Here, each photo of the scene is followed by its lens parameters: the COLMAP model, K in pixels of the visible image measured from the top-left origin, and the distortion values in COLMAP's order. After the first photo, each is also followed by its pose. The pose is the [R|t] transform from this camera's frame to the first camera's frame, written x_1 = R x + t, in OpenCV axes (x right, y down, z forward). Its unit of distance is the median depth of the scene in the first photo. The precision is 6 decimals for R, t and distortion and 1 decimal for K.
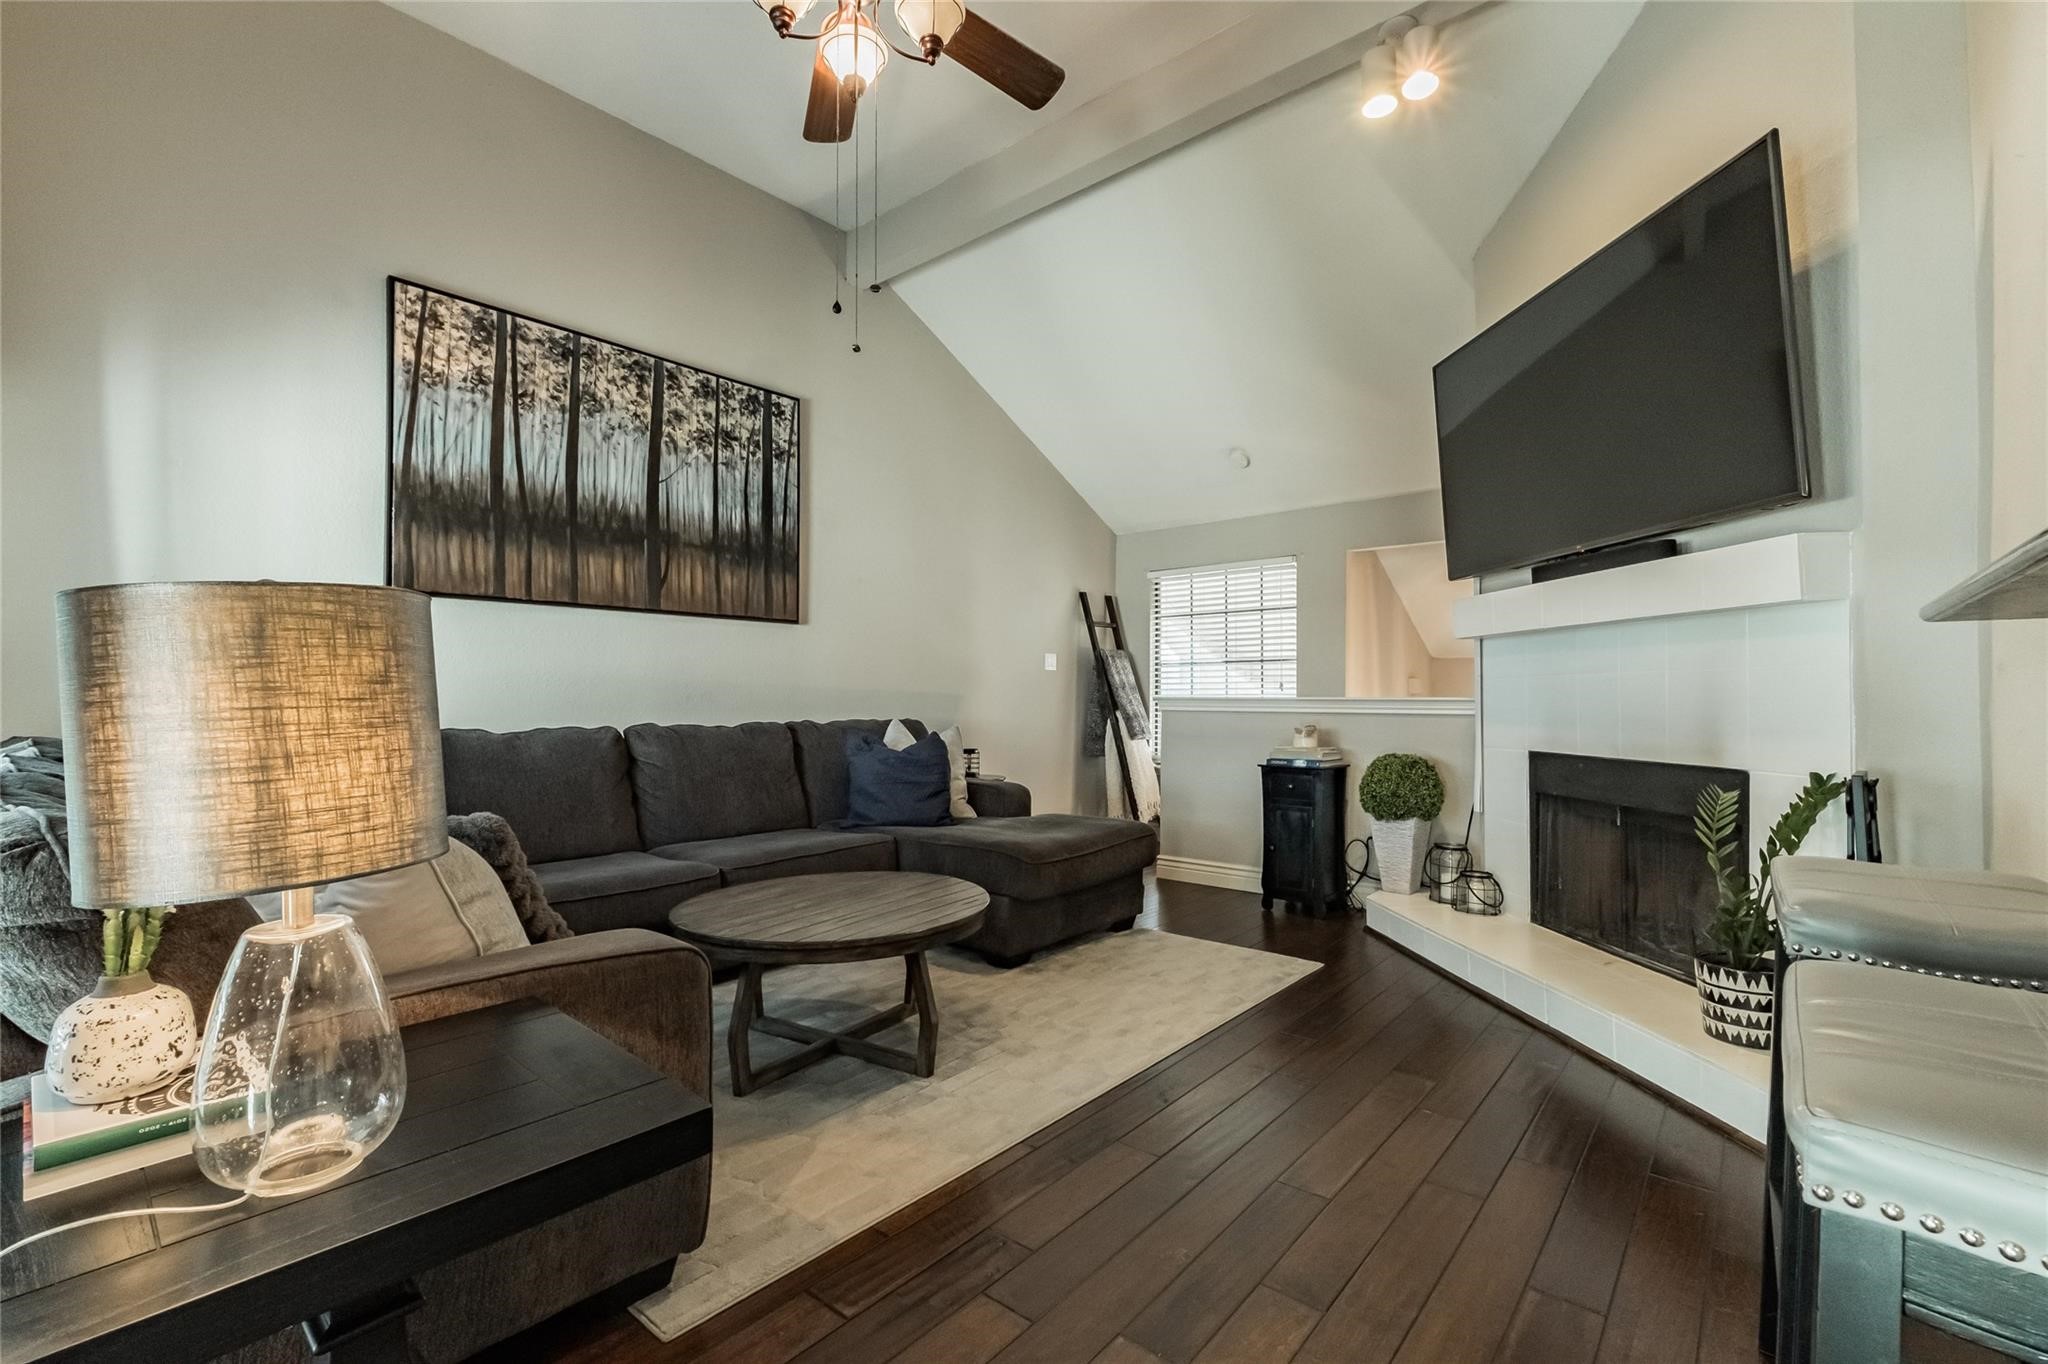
lens RADIAL K [[882.1, 0, 1043.7], [0, 882.1, 687.0], [0, 0, 1]] dist [0.004174, -0.006164]
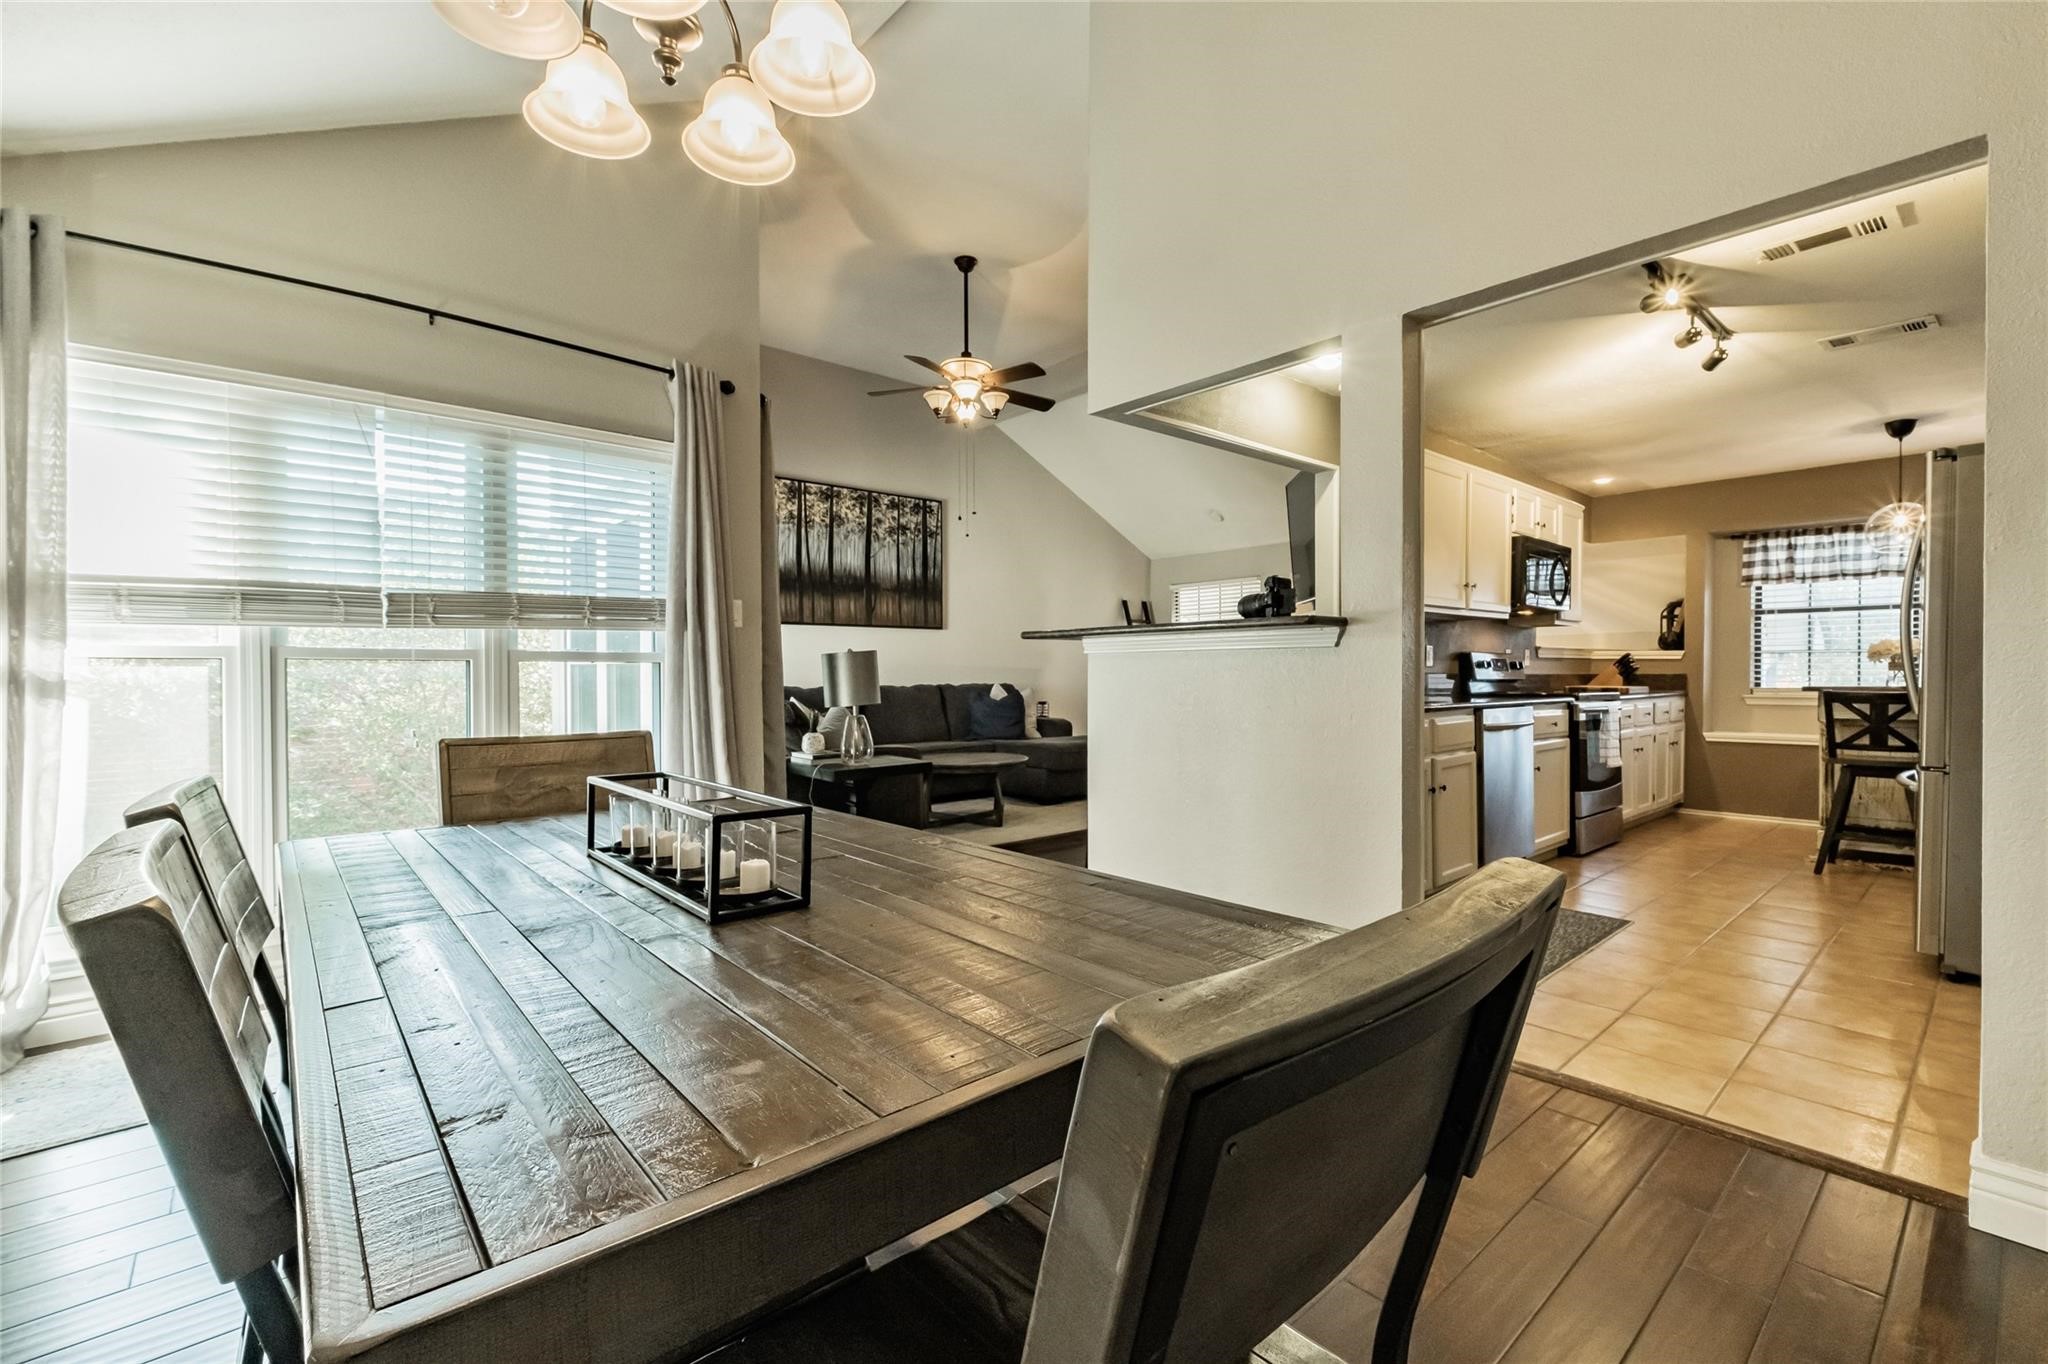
lens RADIAL K [[882.1, 0, 1043.7], [0, 882.1, 687.0], [0, 0, 1]] dist [0.004174, -0.006164]
pose [[0.989130, -0.001667, -0.147034, 0.199434], [0.006603, 0.999430, 0.033094, -0.014339], [0.146895, -0.033705, 0.988578, -0.788147]]
